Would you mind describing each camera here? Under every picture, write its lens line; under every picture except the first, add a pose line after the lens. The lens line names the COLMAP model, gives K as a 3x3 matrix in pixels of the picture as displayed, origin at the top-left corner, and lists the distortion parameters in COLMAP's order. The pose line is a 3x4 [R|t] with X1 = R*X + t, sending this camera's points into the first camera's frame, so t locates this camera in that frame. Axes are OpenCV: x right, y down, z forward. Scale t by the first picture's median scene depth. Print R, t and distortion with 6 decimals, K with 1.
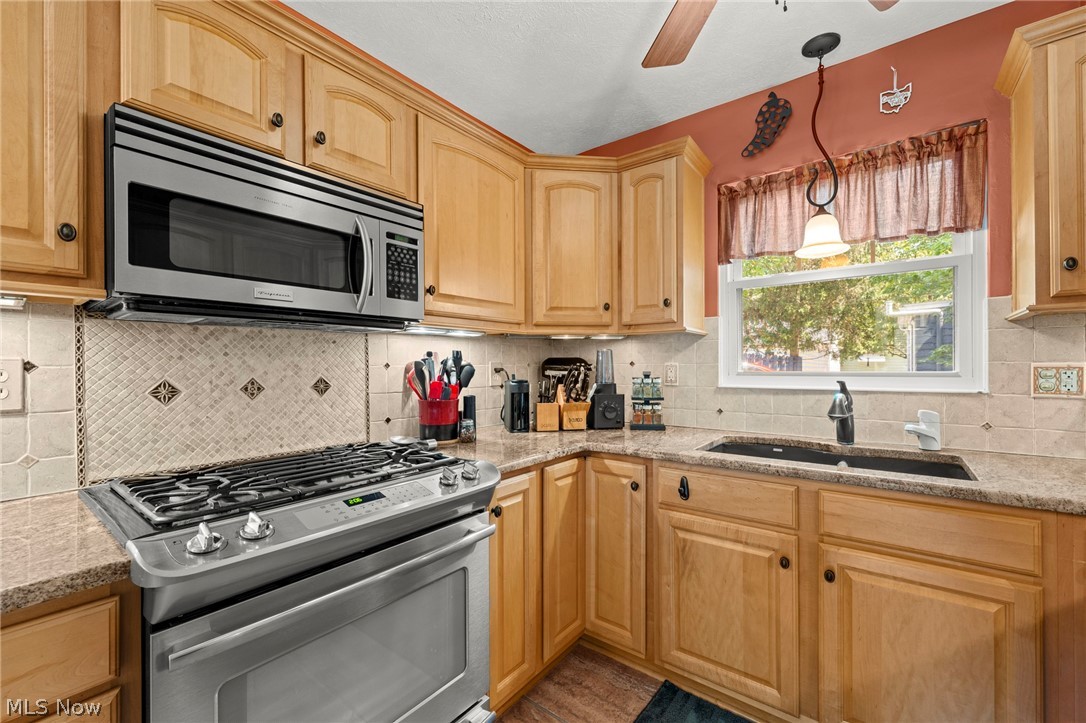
lens RADIAL K [[441.8, 0, 544.7], [0, 441.8, 365.5], [0, 0, 1]] dist [-0.001740, -0.000995]
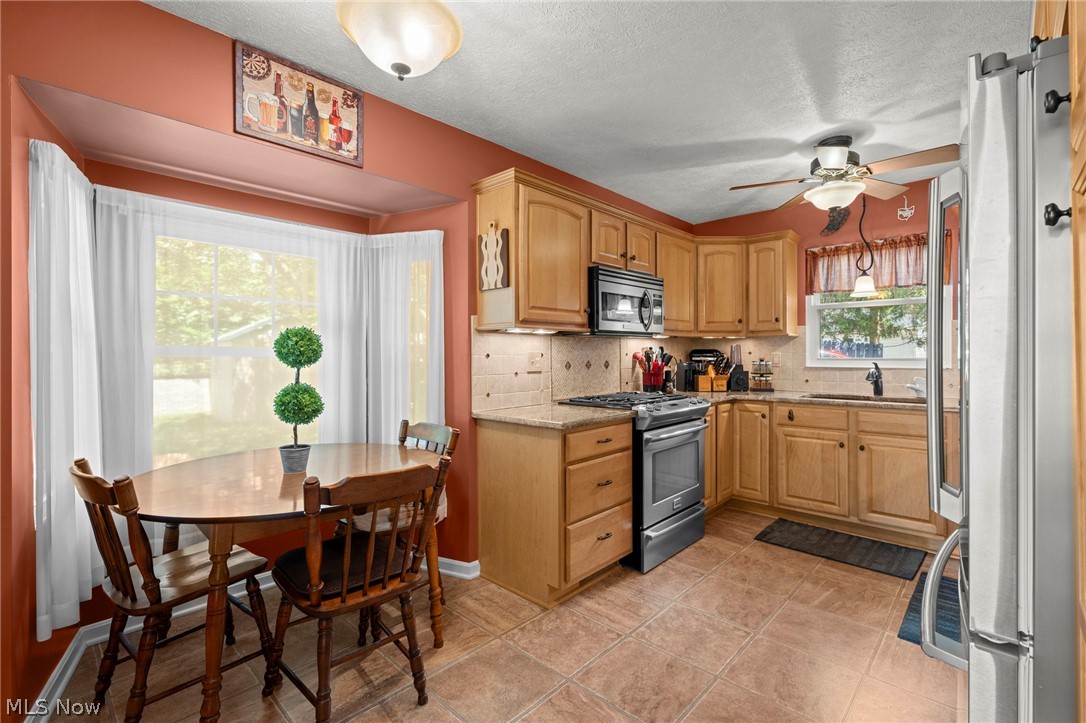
lens RADIAL K [[494.8, 0, 543.0], [0, 494.8, 351.9], [0, 0, 1]] dist [0.003398, 0.003057]
pose [[0.996441, -0.000261, -0.084298, -0.604891], [0.000135, 0.999999, -0.001504, -0.008375], [0.084298, 0.001488, 0.996439, -1.315094]]
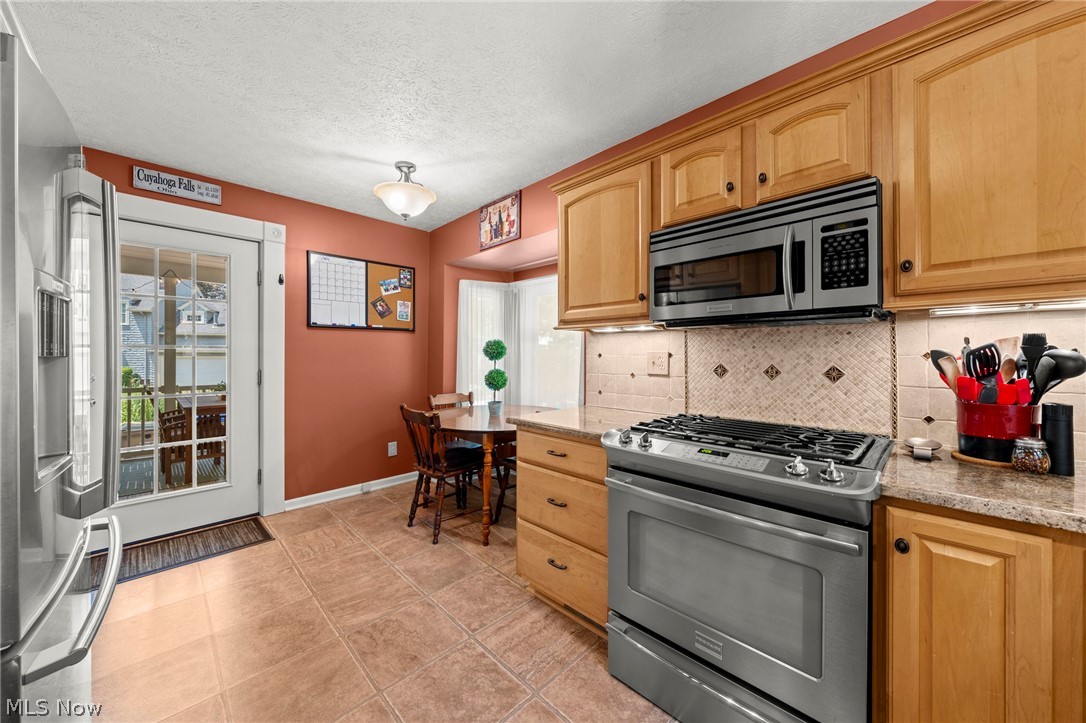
lens RADIAL K [[391.6, 0, 534.4], [0, 391.6, 354.3], [0, 0, 1]] dist [-0.001819, -0.000247]
pose [[-0.133194, 0.000657, -0.991090, 0.558305], [-0.000927, 0.999999, 0.000787, -0.002292], [0.991090, 0.001023, -0.133193, 0.389030]]
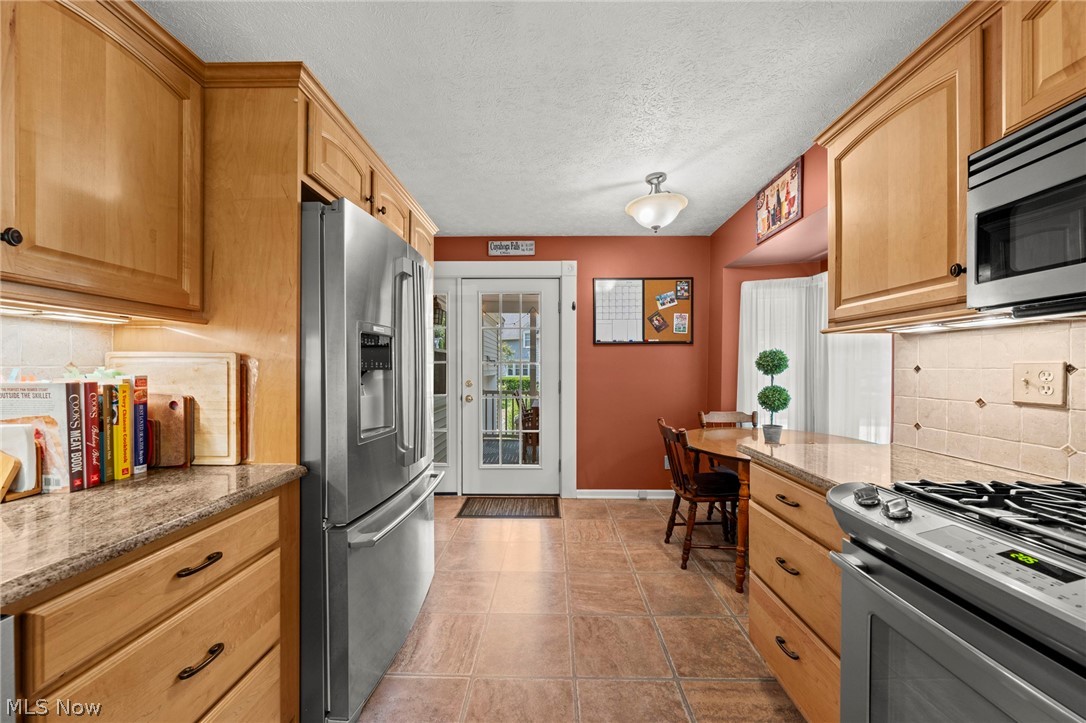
lens RADIAL K [[391.6, 0, 541.2], [0, 391.6, 370.7], [0, 0, 1]] dist [-0.001819, -0.000247]
pose [[-0.801828, 0.007291, -0.597511, 0.361665], [0.002740, 0.999960, 0.008524, -0.003364], [0.597549, 0.005198, -0.801816, 0.654049]]
